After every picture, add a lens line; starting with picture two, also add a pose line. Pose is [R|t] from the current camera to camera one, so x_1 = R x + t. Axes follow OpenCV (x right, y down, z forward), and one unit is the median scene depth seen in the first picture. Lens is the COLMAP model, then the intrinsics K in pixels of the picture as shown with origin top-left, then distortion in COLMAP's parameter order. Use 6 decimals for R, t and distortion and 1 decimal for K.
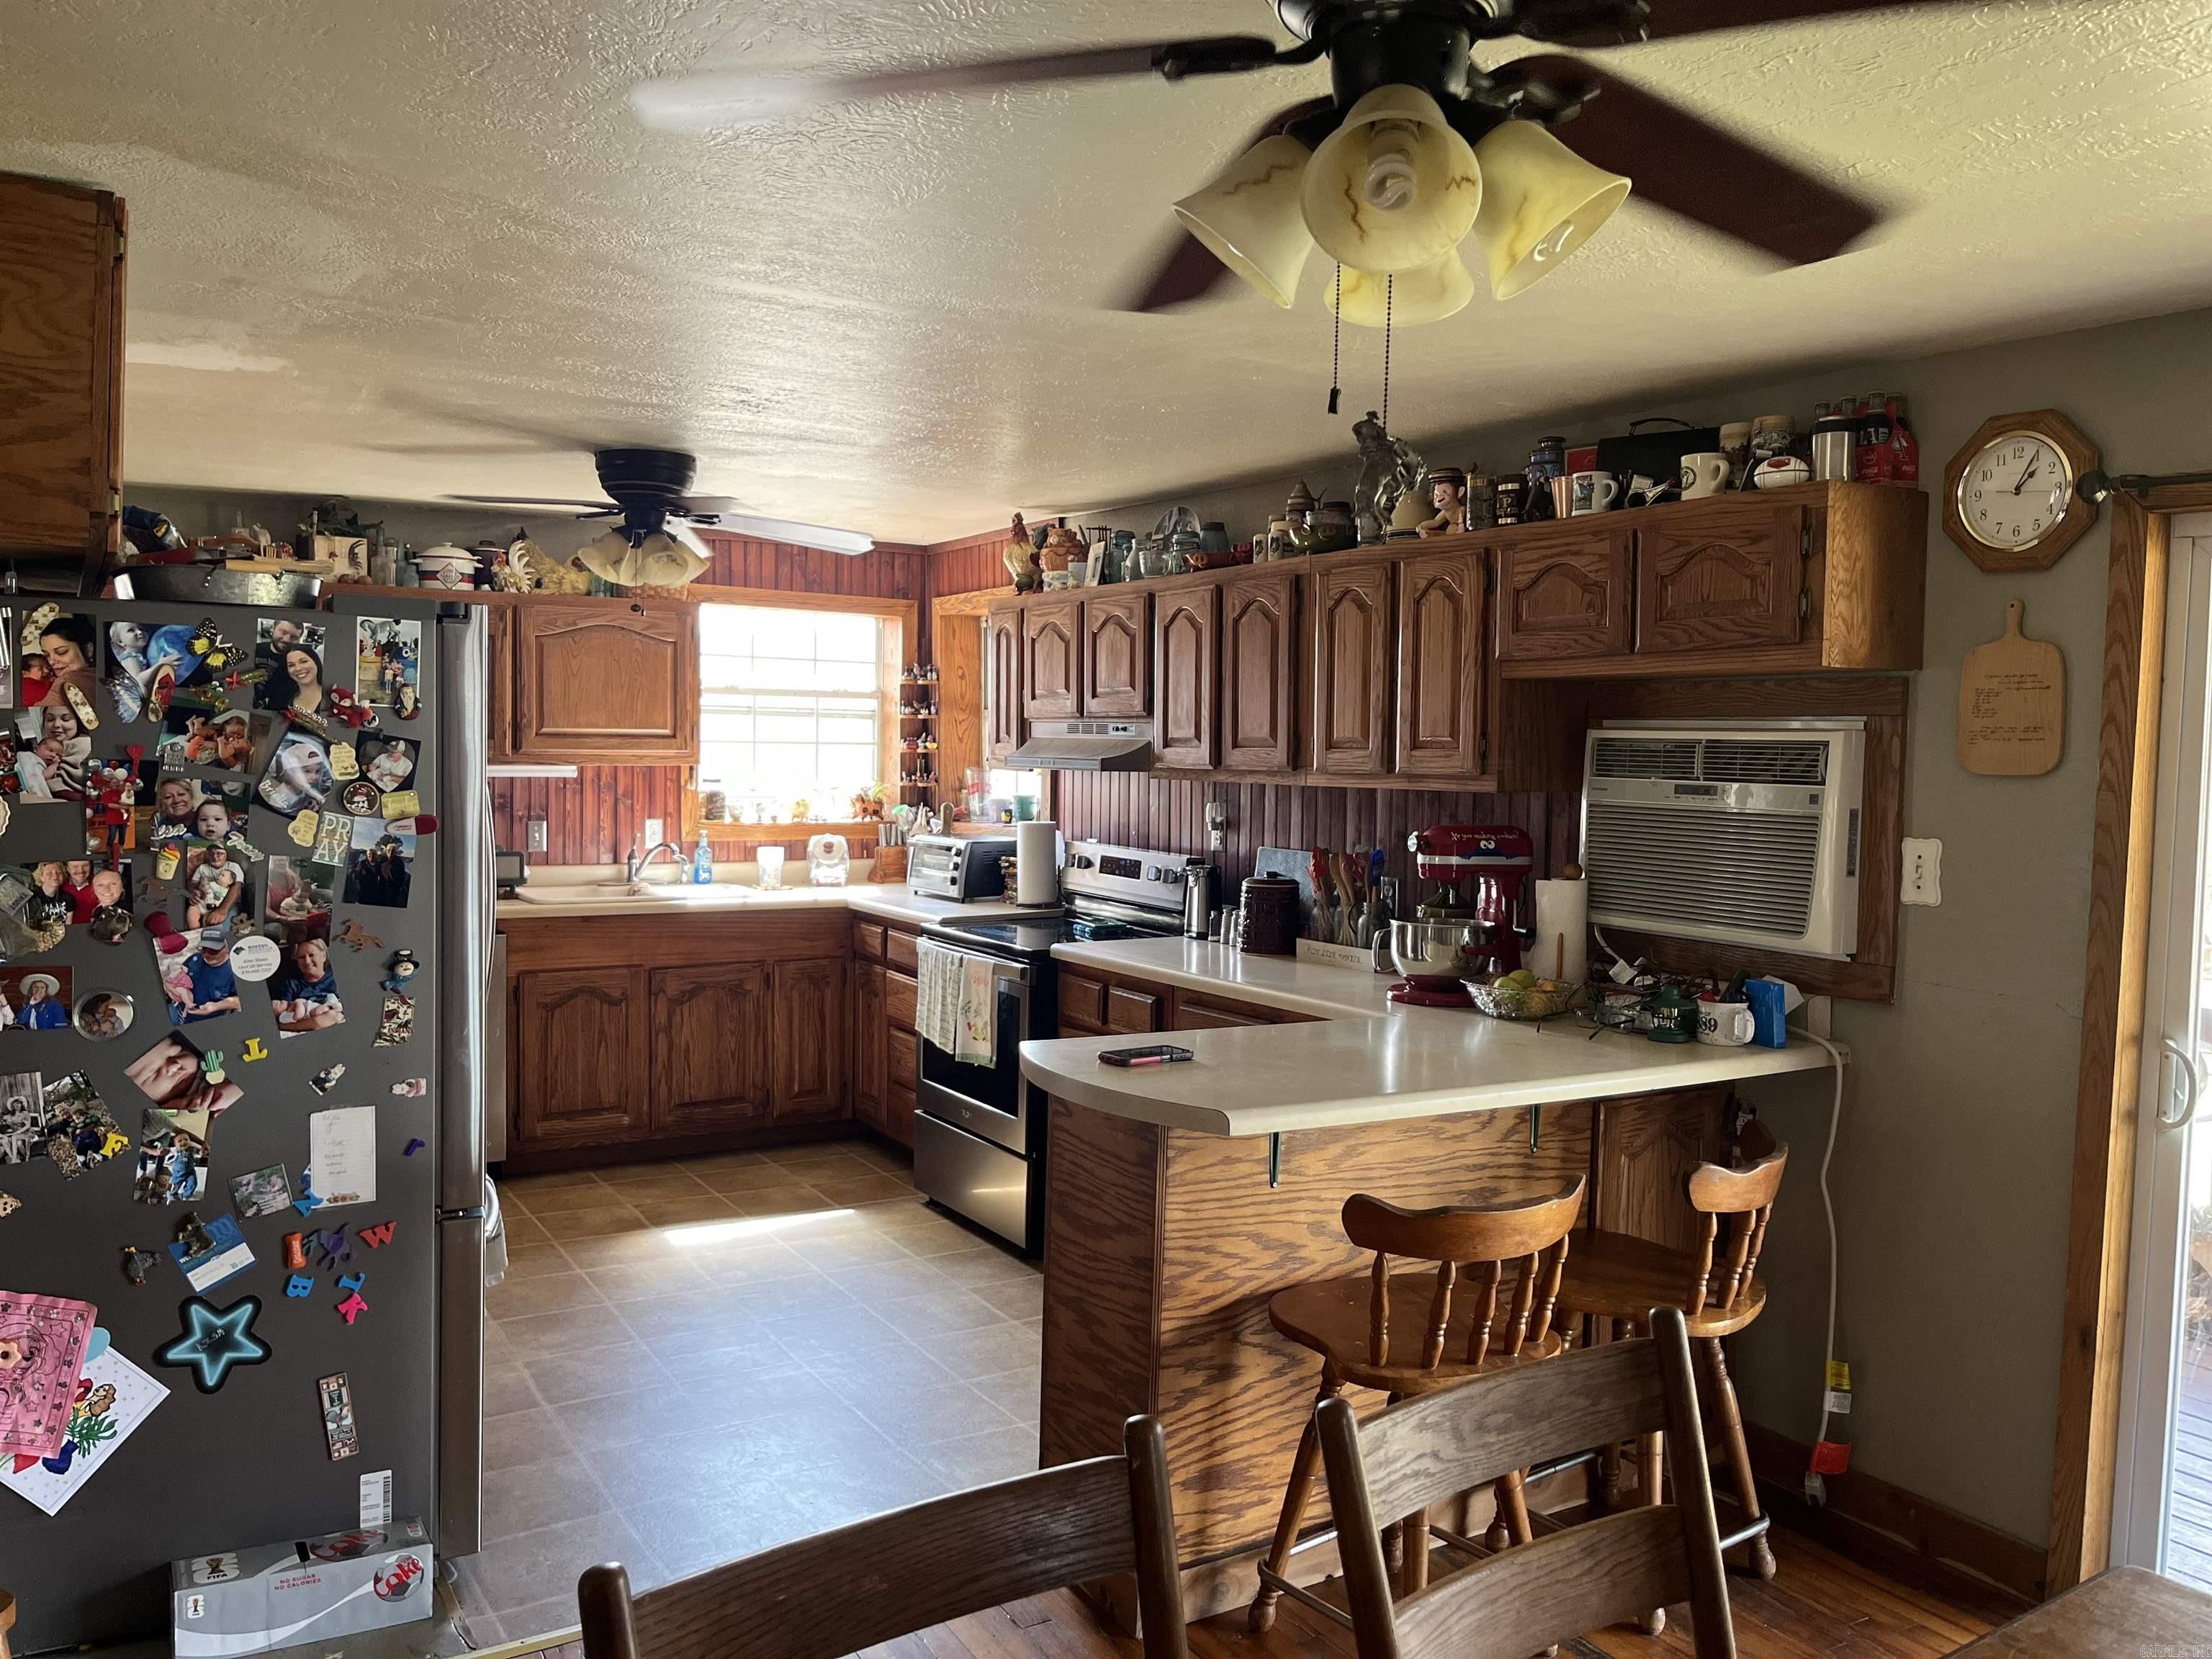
lens RADIAL K [[1699.4, 0, 1107.8], [0, 1699.4, 842.9], [0, 0, 1]] dist [0.066983, -0.110518]
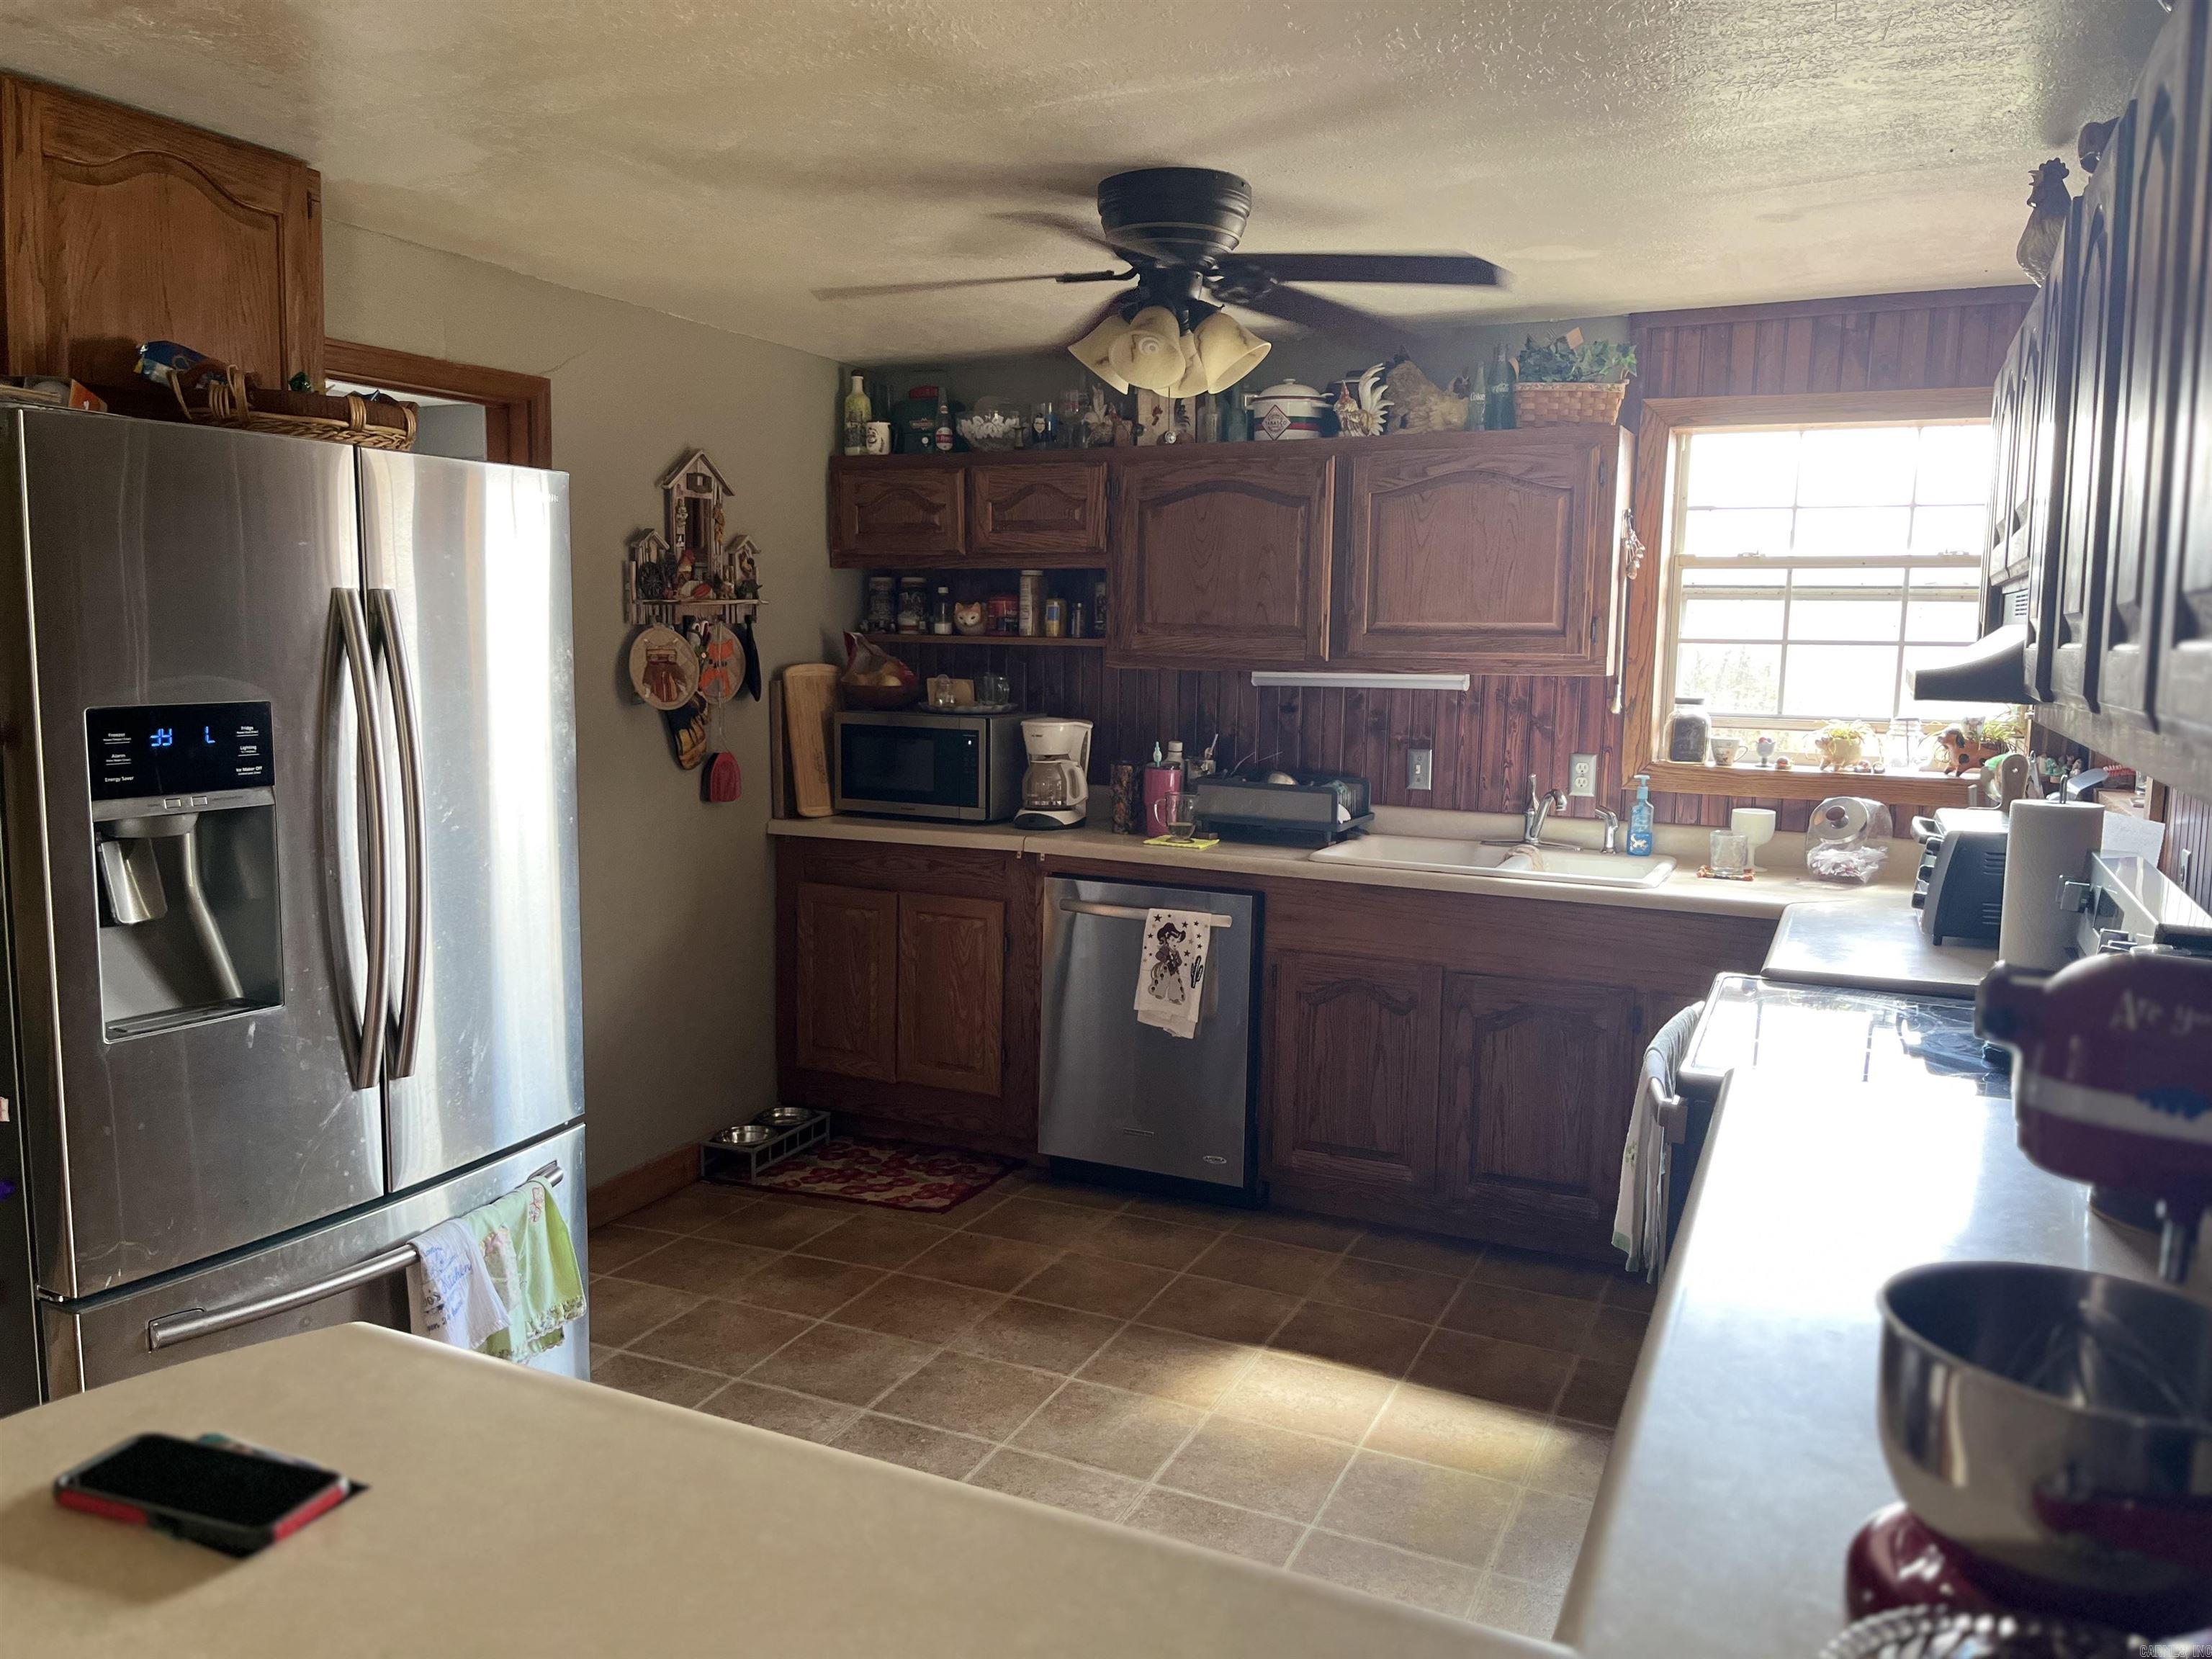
lens RADIAL K [[1699.4, 0, 1107.8], [0, 1699.4, 842.9], [0, 0, 1]] dist [0.066983, -0.110518]
pose [[0.546999, 0.098713, -0.831293, 0.133586], [-0.056436, 0.995113, 0.081031, -0.015305], [0.835229, 0.002591, 0.549897, 0.302611]]
